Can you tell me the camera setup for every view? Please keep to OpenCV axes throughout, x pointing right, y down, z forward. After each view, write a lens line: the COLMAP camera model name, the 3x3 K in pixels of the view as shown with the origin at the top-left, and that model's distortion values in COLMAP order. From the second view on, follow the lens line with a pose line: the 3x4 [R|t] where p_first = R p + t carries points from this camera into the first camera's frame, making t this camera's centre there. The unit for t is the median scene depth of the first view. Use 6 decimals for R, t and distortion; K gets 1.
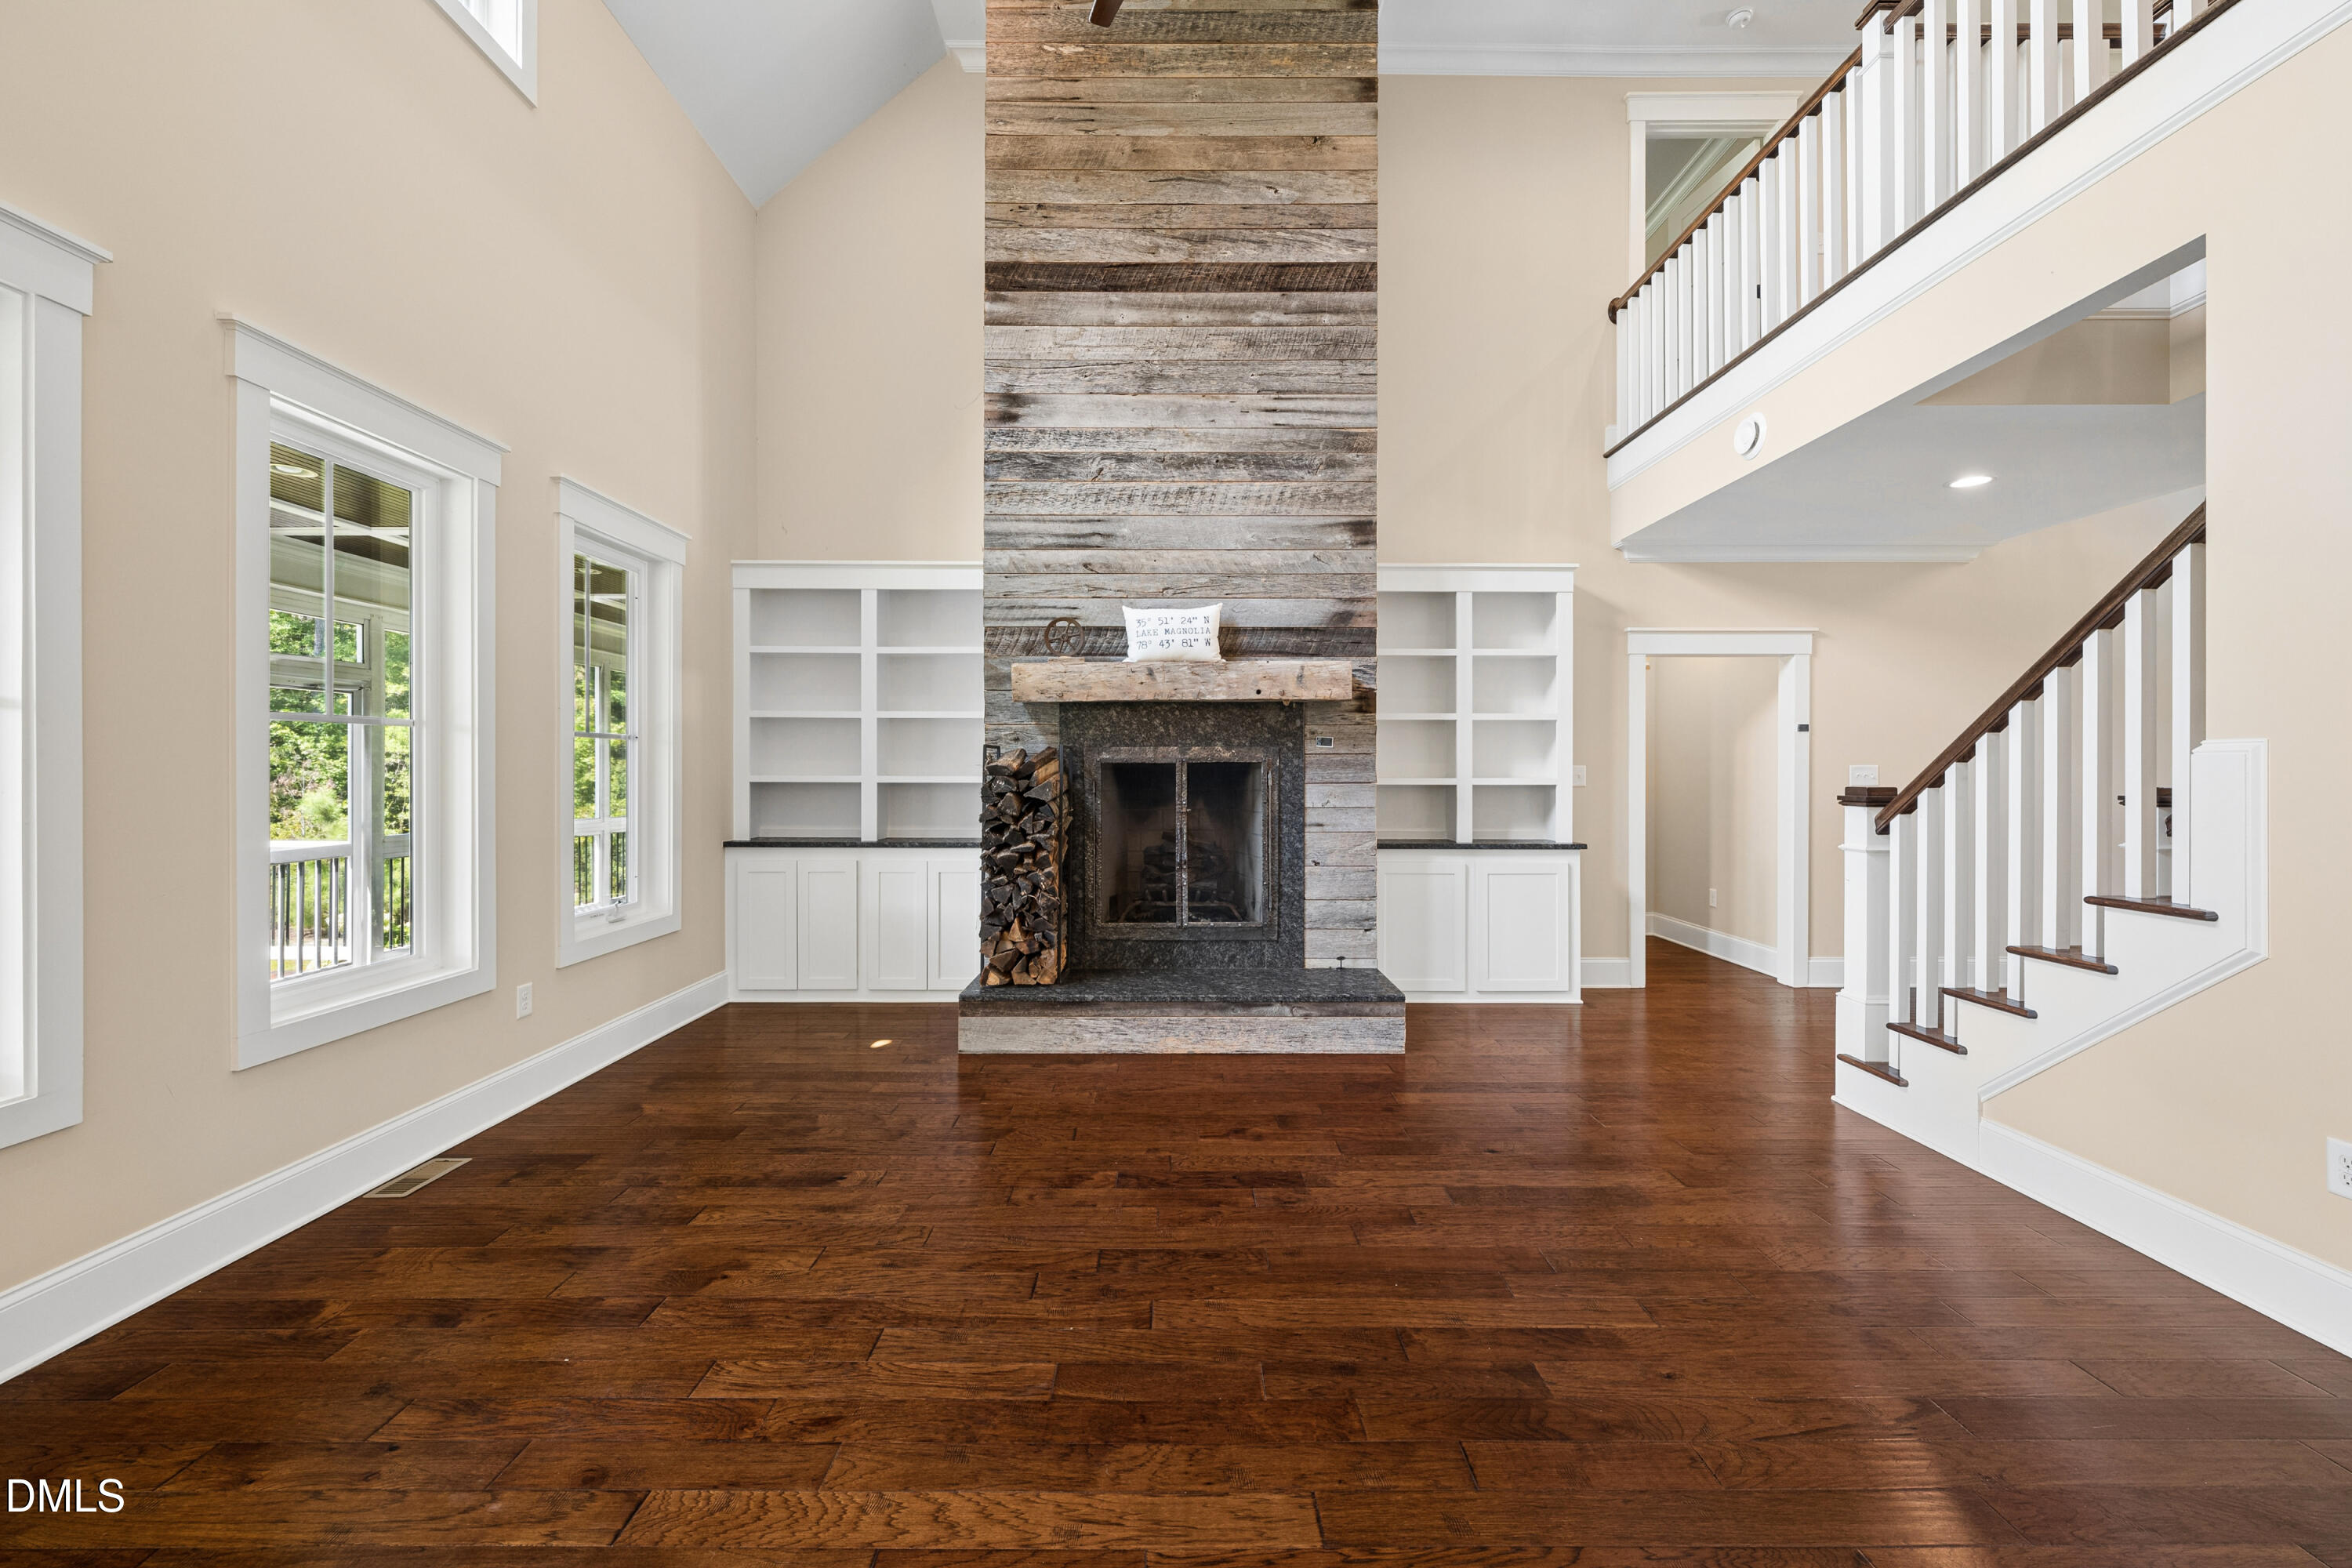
lens RADIAL K [[929.1, 0, 1179.1], [0, 929.1, 773.1], [0, 0, 1]] dist [-0.001622, -0.000029]
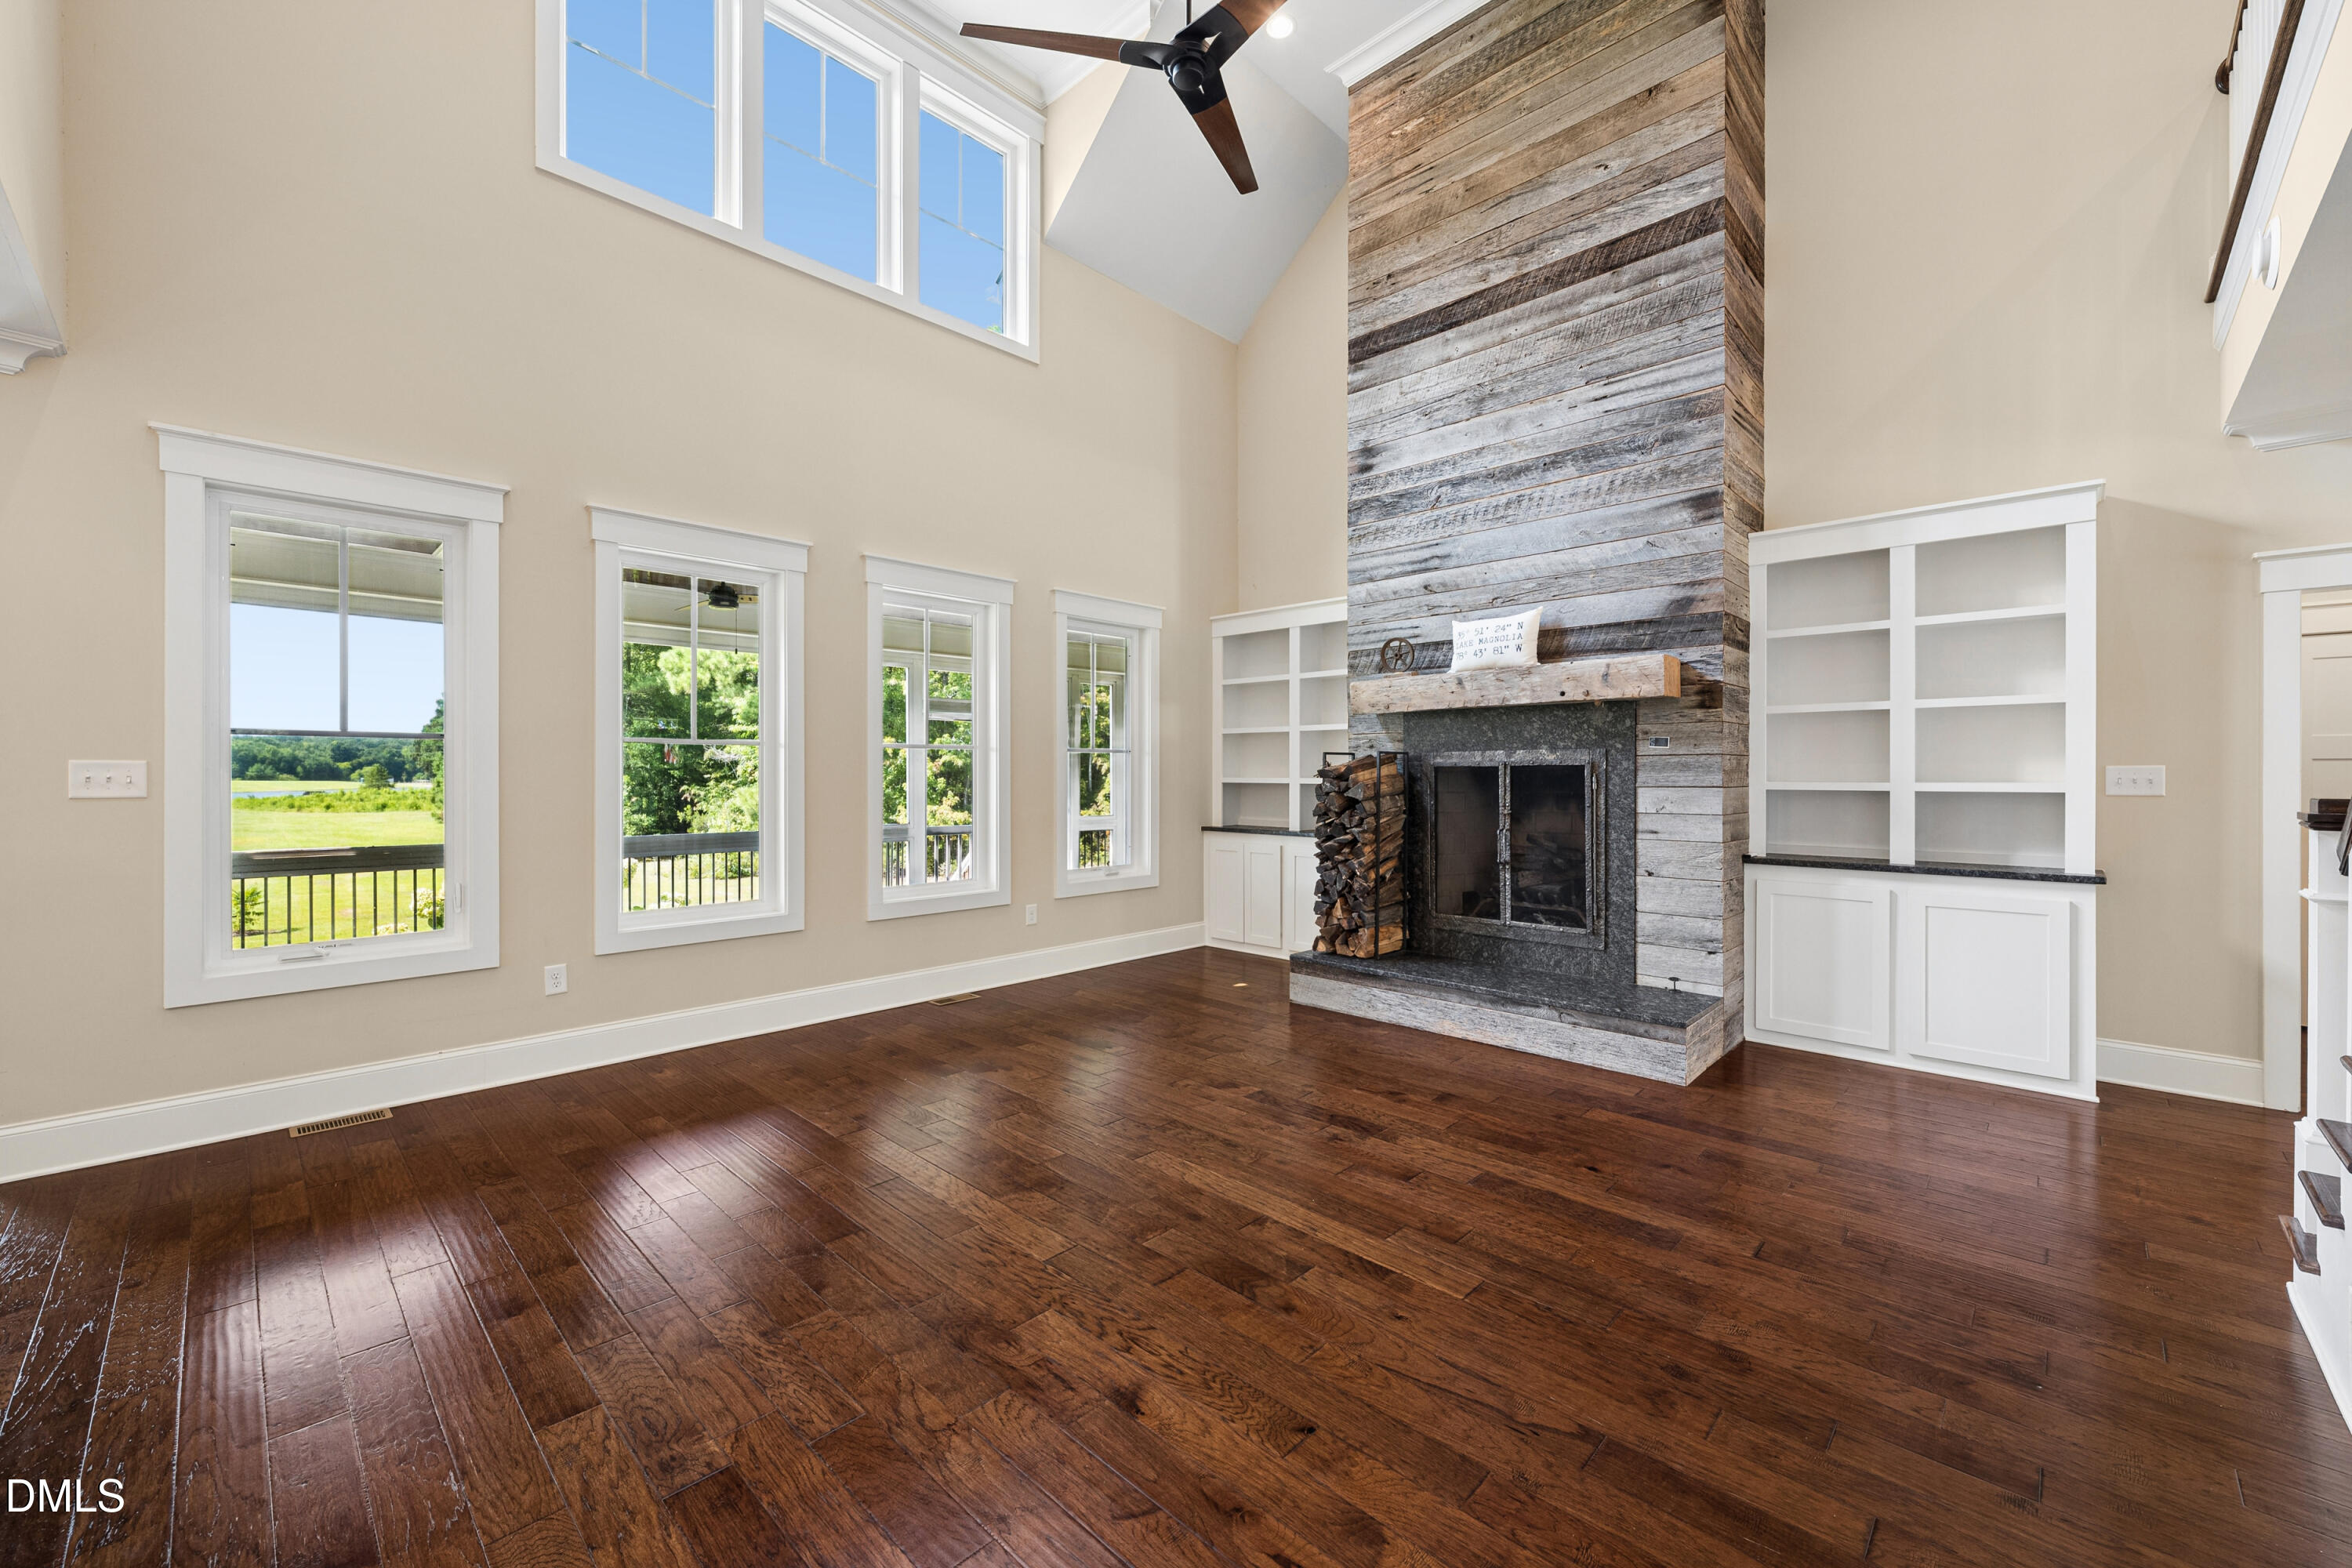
lens RADIAL K [[929.1, 0, 1176.7], [0, 929.1, 779.0], [0, 0, 1]] dist [-0.001622, -0.000029]
pose [[0.714349, 0.002821, -0.699784, 0.459842], [-0.000444, 0.999994, 0.003577, -0.000062], [0.699789, -0.002244, 0.714346, 0.007066]]
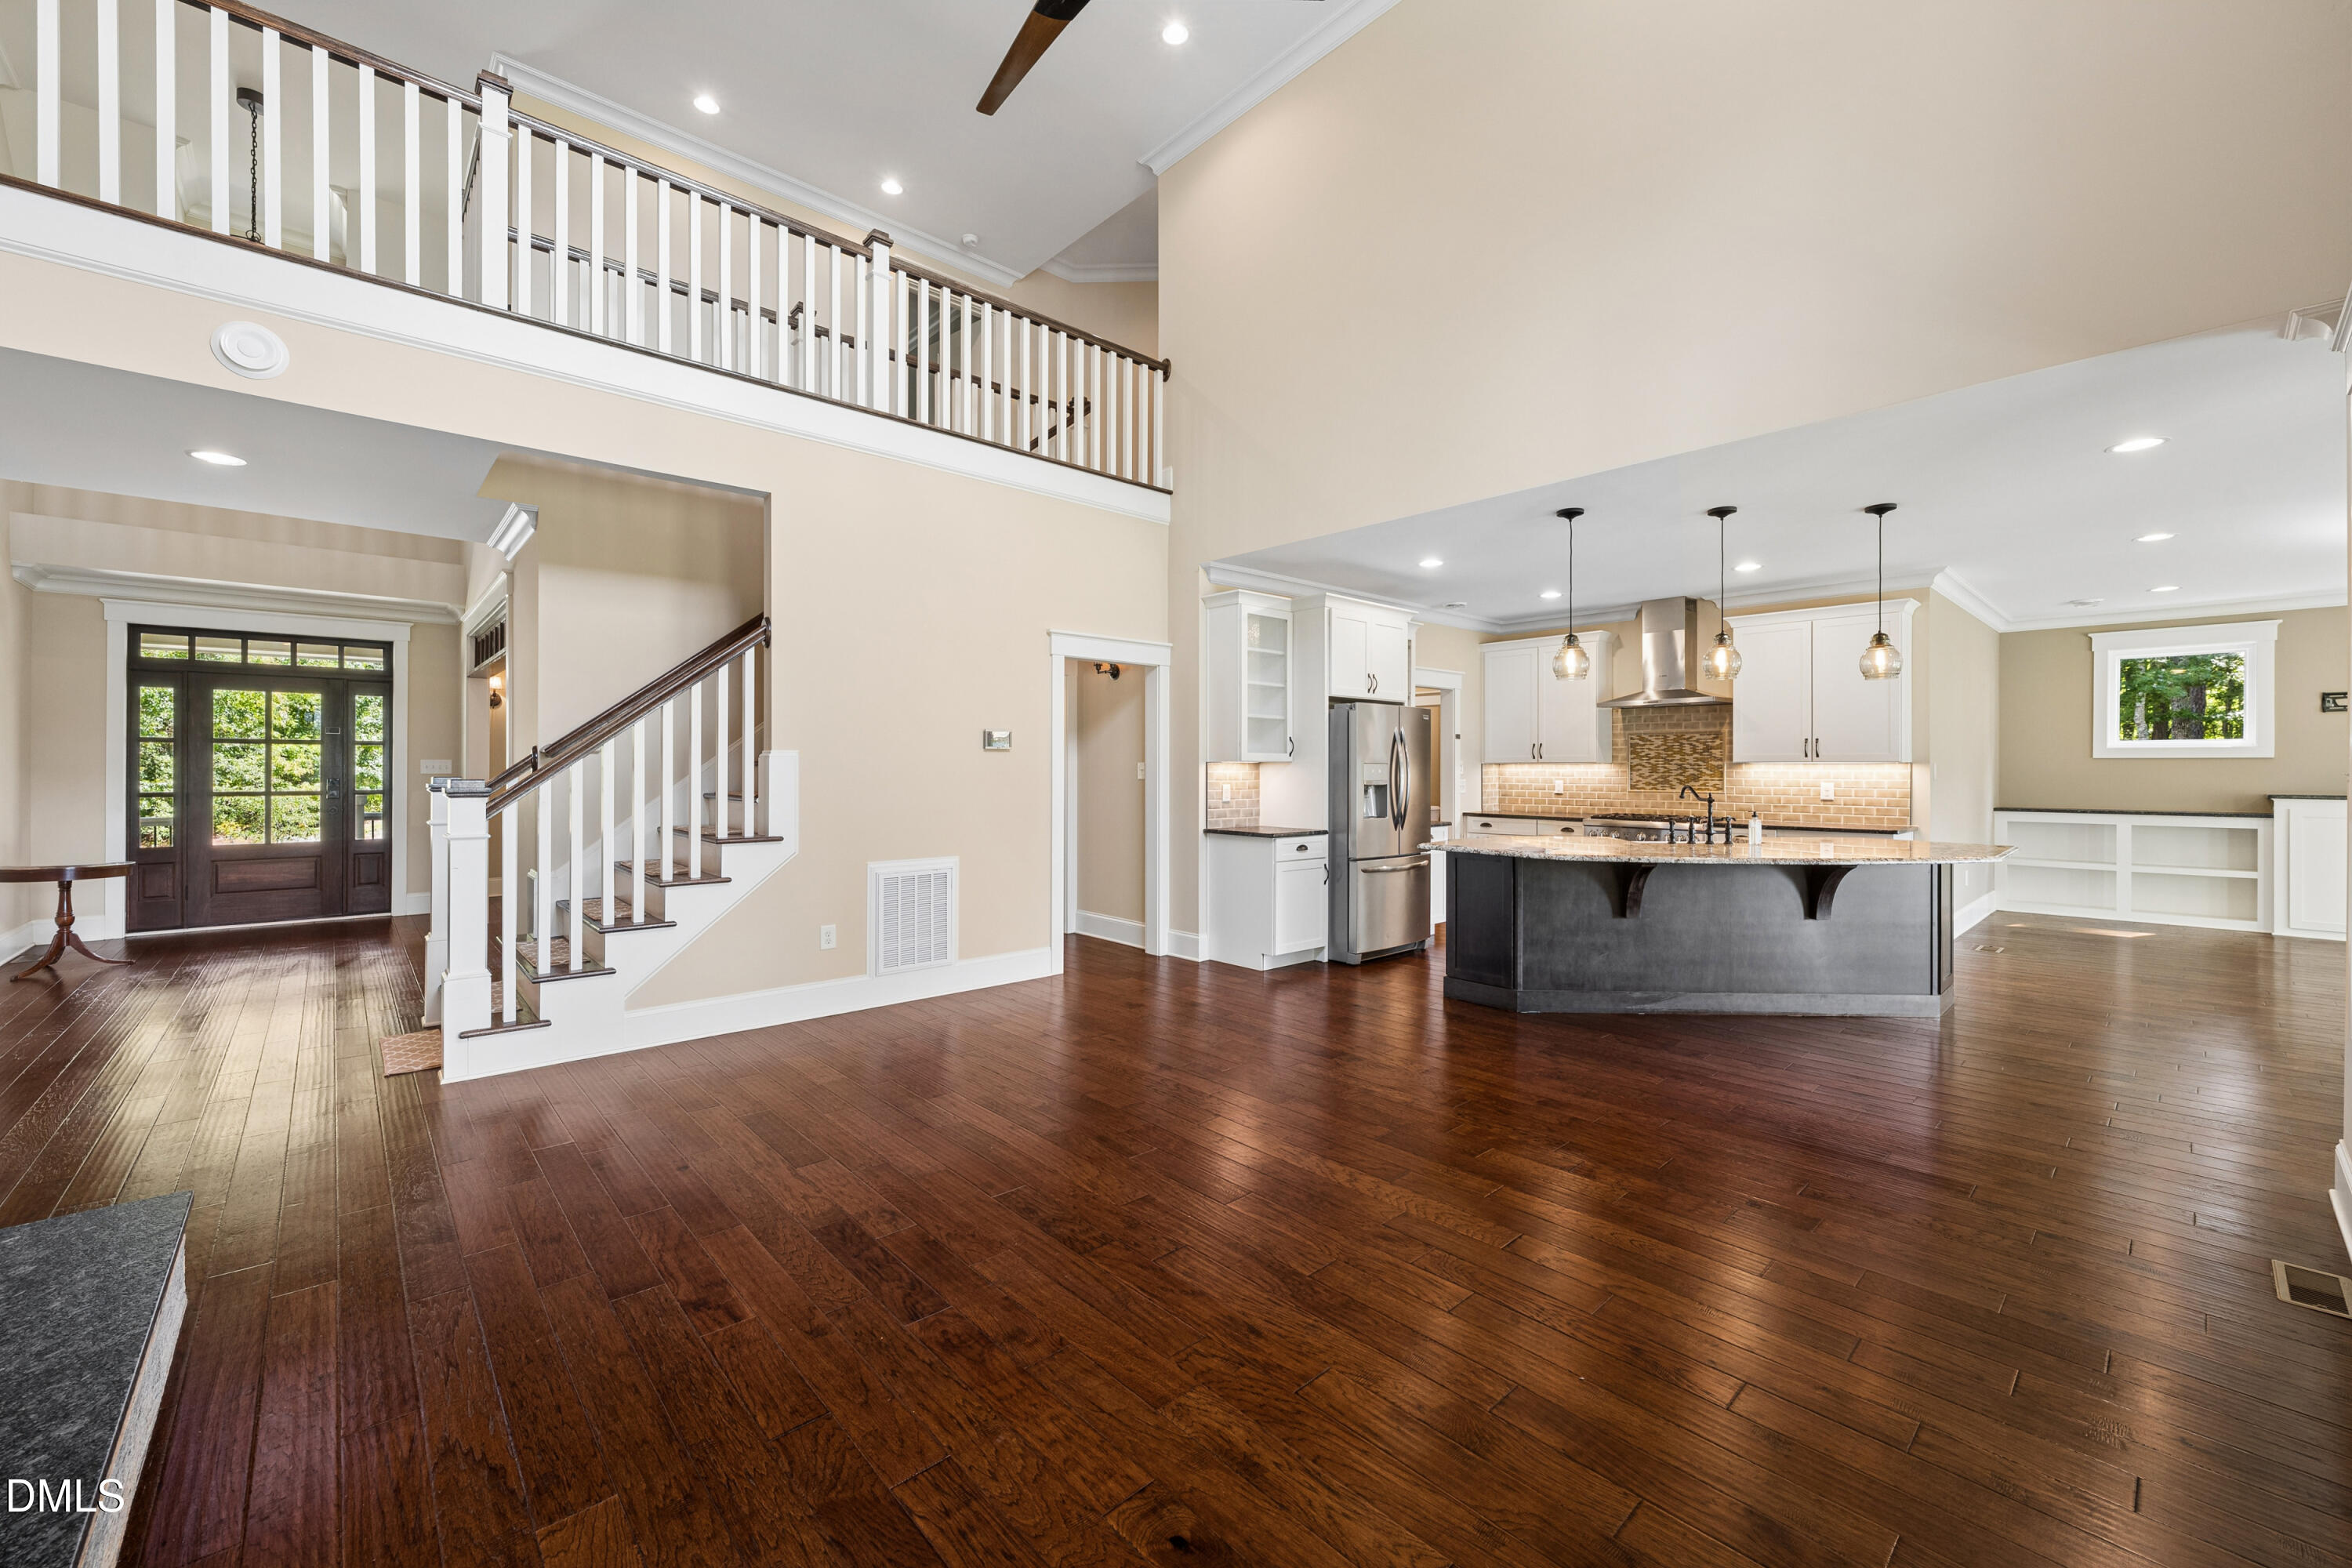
lens RADIAL K [[929.1, 0, 1174.2], [0, 929.1, 766.5], [0, 0, 1]] dist [-0.001622, -0.000029]
pose [[-0.666619, -0.002714, 0.745394, -0.458249], [-0.002161, 0.999996, 0.001707, -0.002538], [-0.745396, -0.000473, -0.666622, 0.823458]]
